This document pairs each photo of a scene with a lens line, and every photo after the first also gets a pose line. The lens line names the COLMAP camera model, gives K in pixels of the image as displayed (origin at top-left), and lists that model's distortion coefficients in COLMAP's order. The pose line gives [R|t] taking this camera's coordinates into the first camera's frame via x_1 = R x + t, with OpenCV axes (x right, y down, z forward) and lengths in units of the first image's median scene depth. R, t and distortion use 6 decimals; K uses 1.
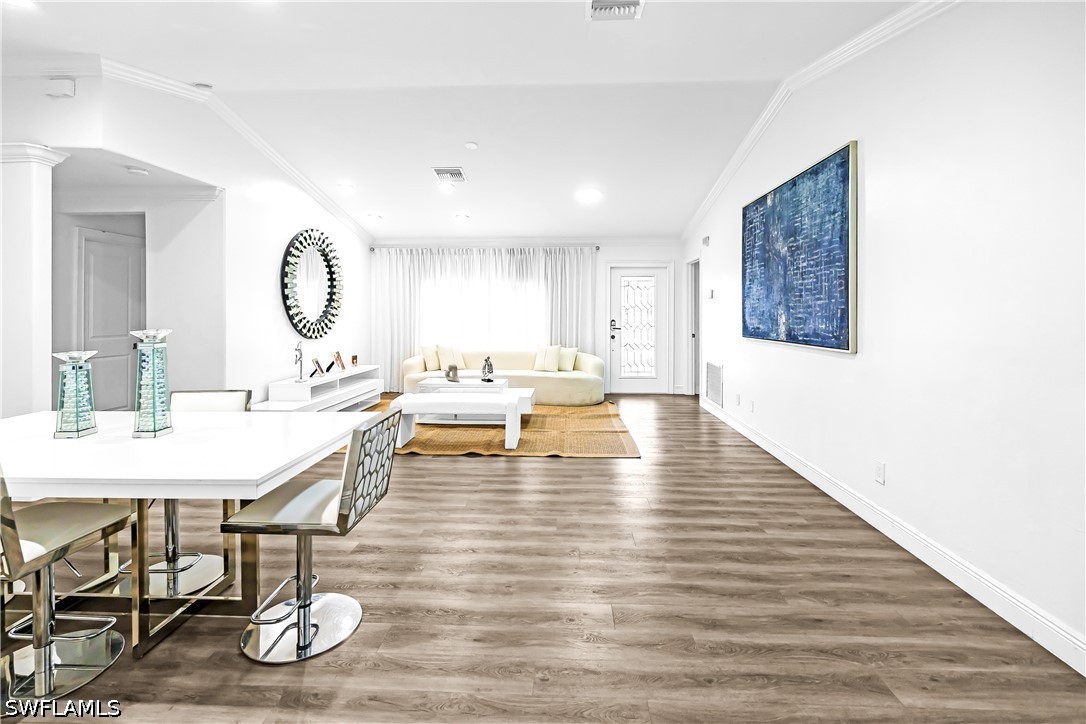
lens RADIAL K [[493.2, 0, 544.6], [0, 493.2, 307.1], [0, 0, 1]] dist [0.000599, 0.000289]
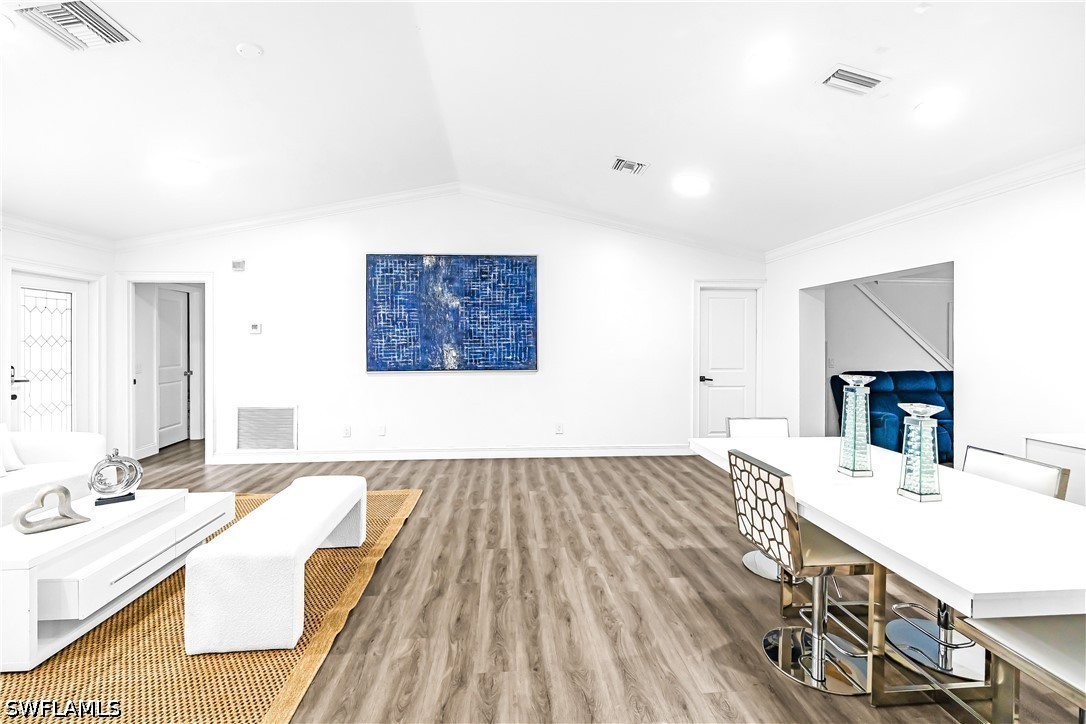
lens RADIAL K [[493.2, 0, 536.3], [0, 493.2, 342.6], [0, 0, 1]] dist [0.000599, 0.000289]
pose [[-0.113772, -0.002205, 0.993504, -0.575680], [-0.007857, 0.999968, 0.001320, -0.006169], [-0.993476, -0.007656, -0.113786, 0.587456]]
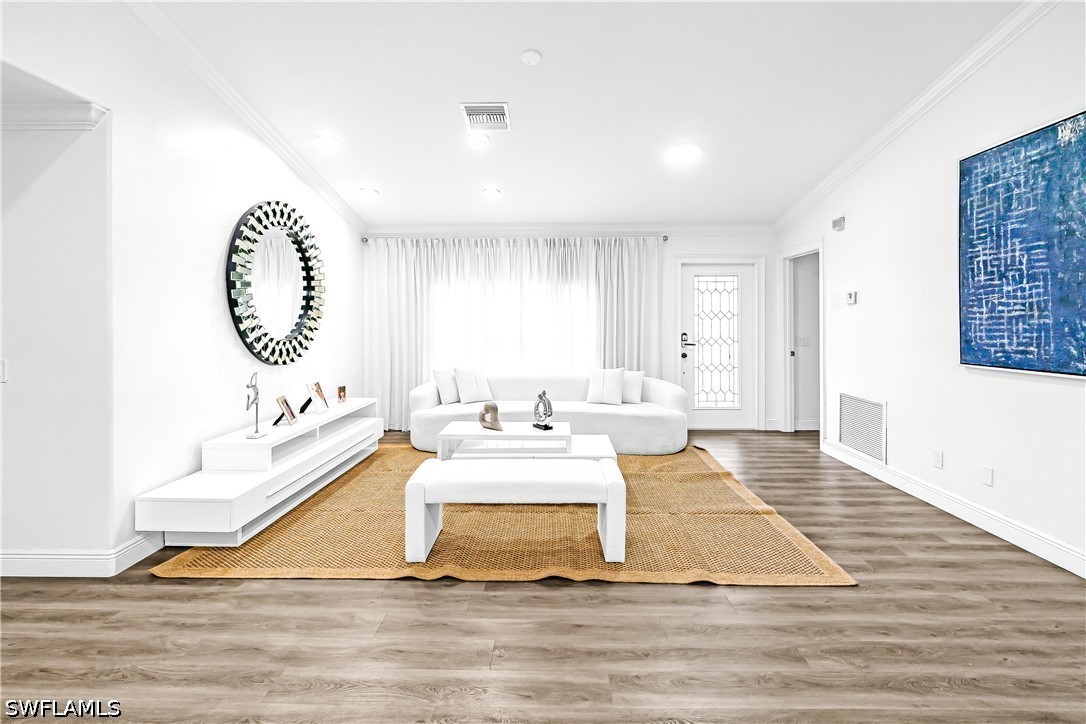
lens RADIAL K [[493.2, 0, 544.3], [0, 493.2, 317.8], [0, 0, 1]] dist [0.000599, 0.000289]
pose [[0.999694, -0.002463, 0.024604, -0.116469], [0.002342, 0.999985, 0.004924, -0.002224], [-0.024616, -0.004865, 0.999685, 0.297136]]
